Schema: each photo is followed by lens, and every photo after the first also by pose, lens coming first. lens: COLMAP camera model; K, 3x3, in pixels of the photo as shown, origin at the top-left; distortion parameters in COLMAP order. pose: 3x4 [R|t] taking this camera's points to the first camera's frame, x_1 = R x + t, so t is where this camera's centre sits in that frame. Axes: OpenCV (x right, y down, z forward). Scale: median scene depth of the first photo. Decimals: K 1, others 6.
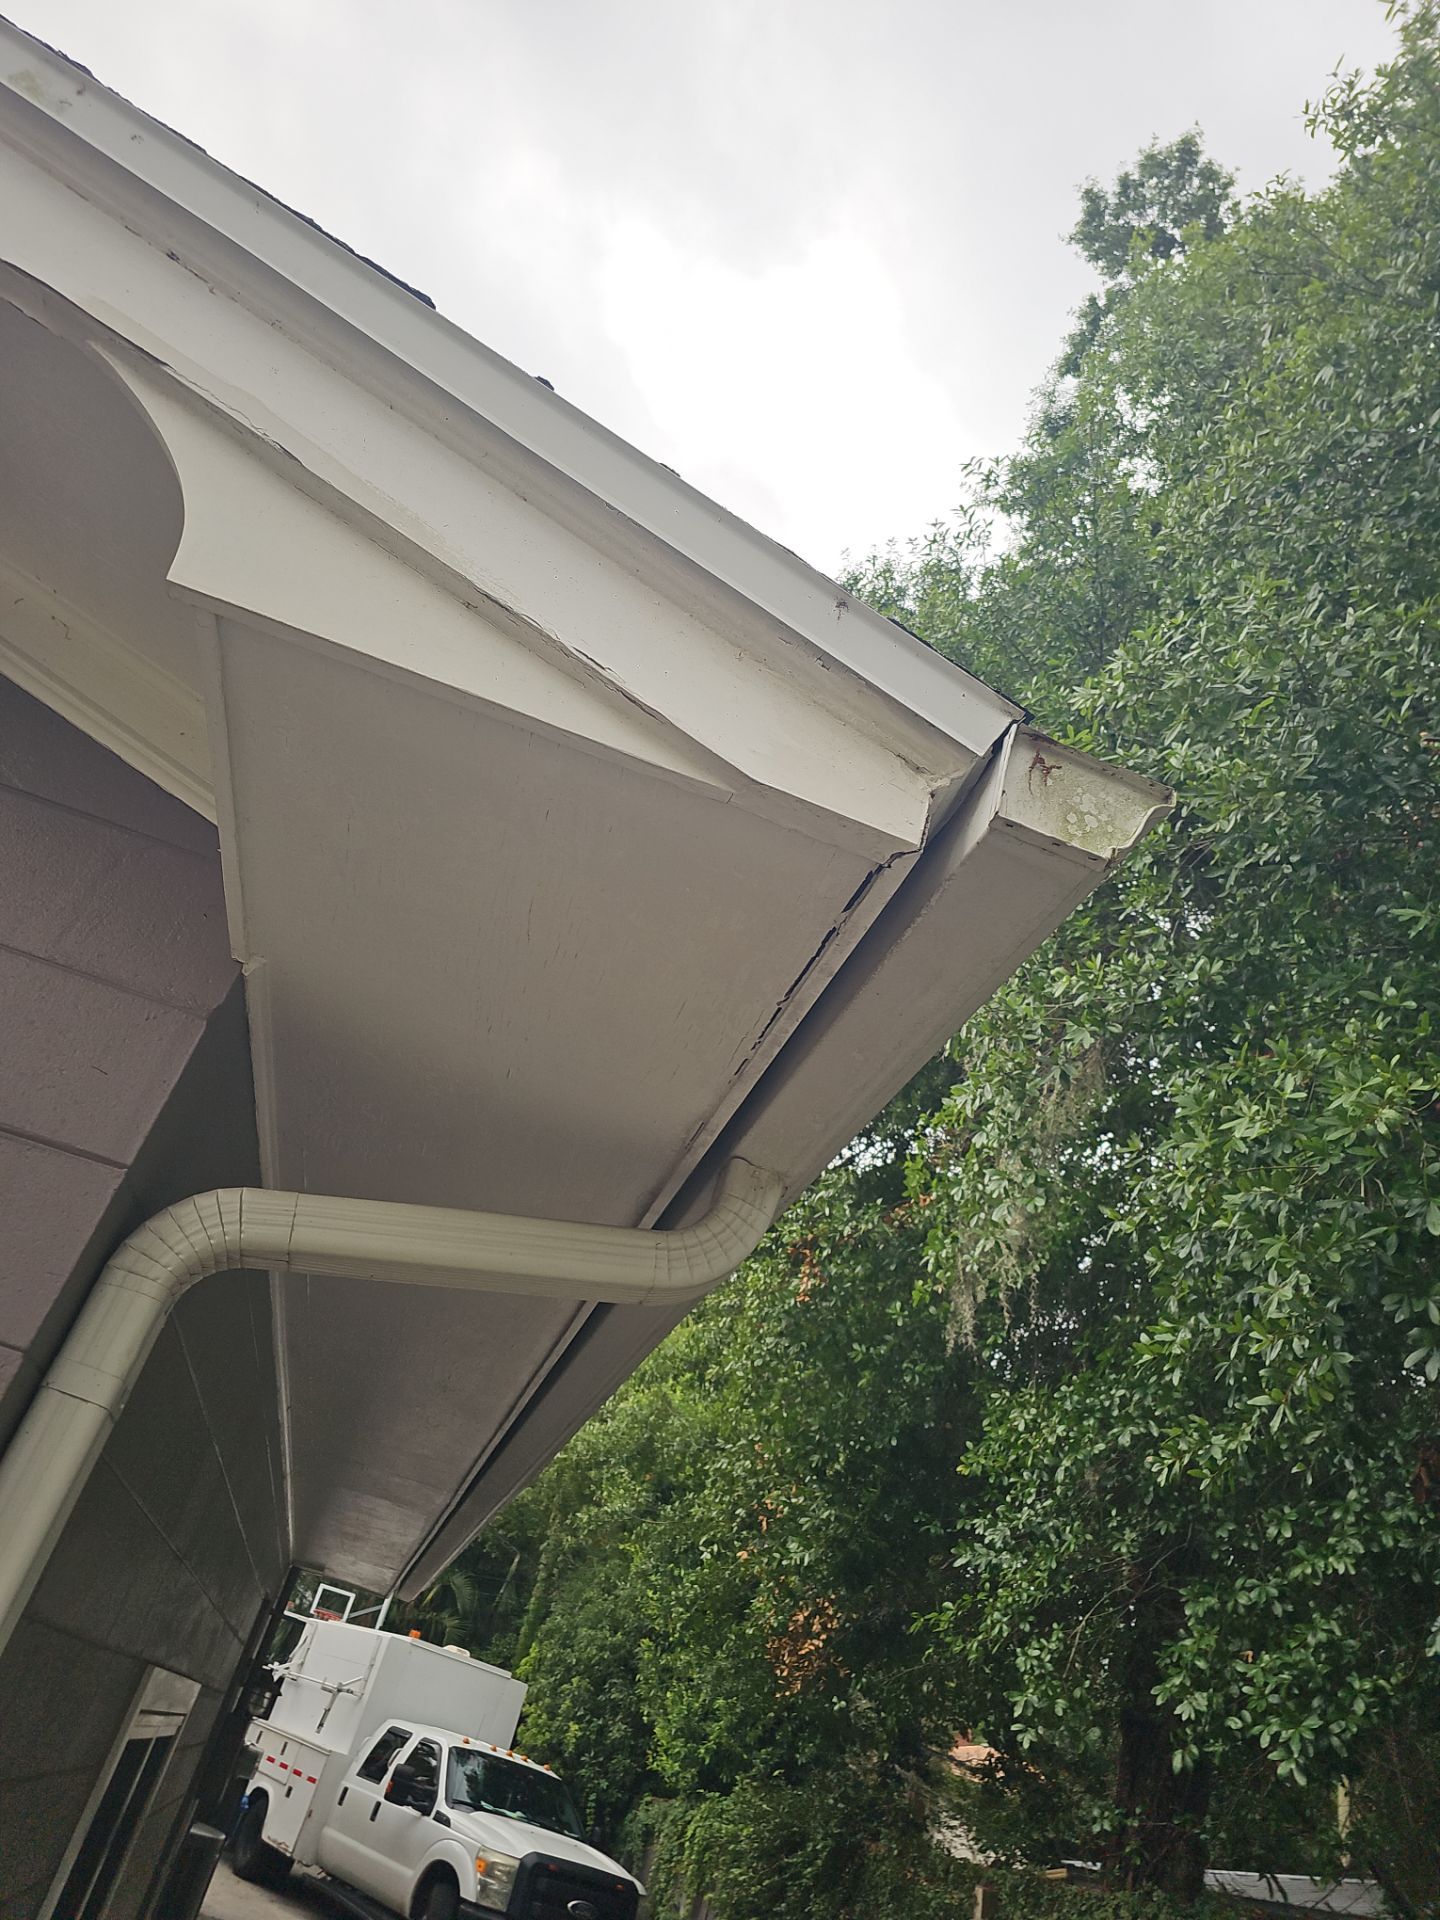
lens RADIAL K [[1270.7, 0, 725.9], [0, 1270.7, 967.7], [0, 0, 1]] dist [0.065646, -0.036047]
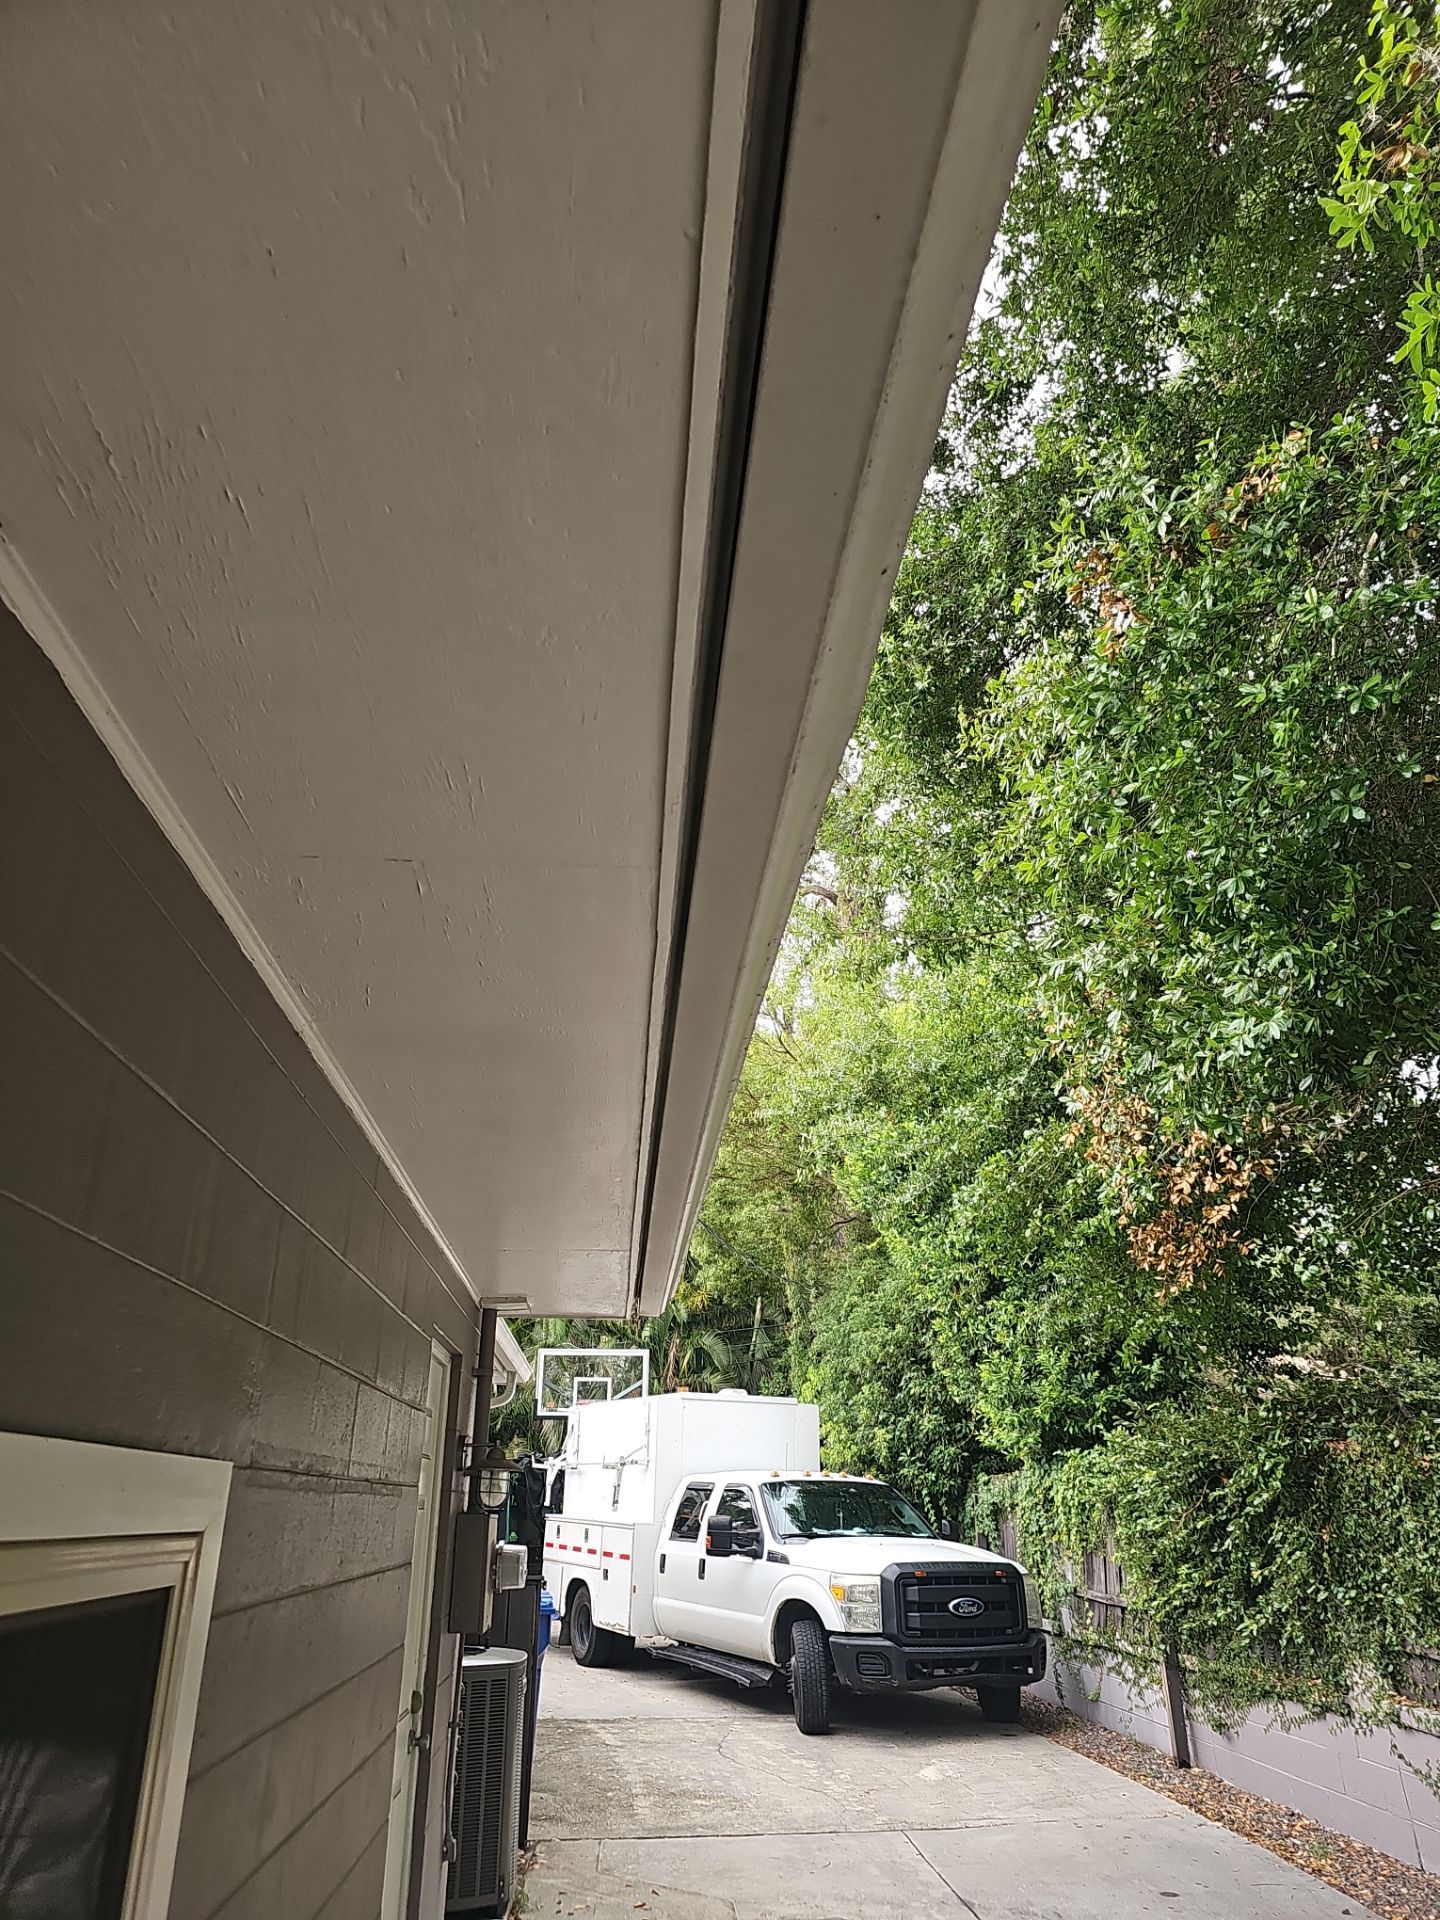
lens RADIAL K [[1270.7, 0, 725.9], [0, 1270.7, 967.7], [0, 0, 1]] dist [0.065646, -0.036047]
pose [[0.949408, -0.301825, -0.086755, -0.050406], [0.312265, 0.936664, 0.158590, 0.121578], [0.033394, -0.177657, 0.983526, 0.196576]]
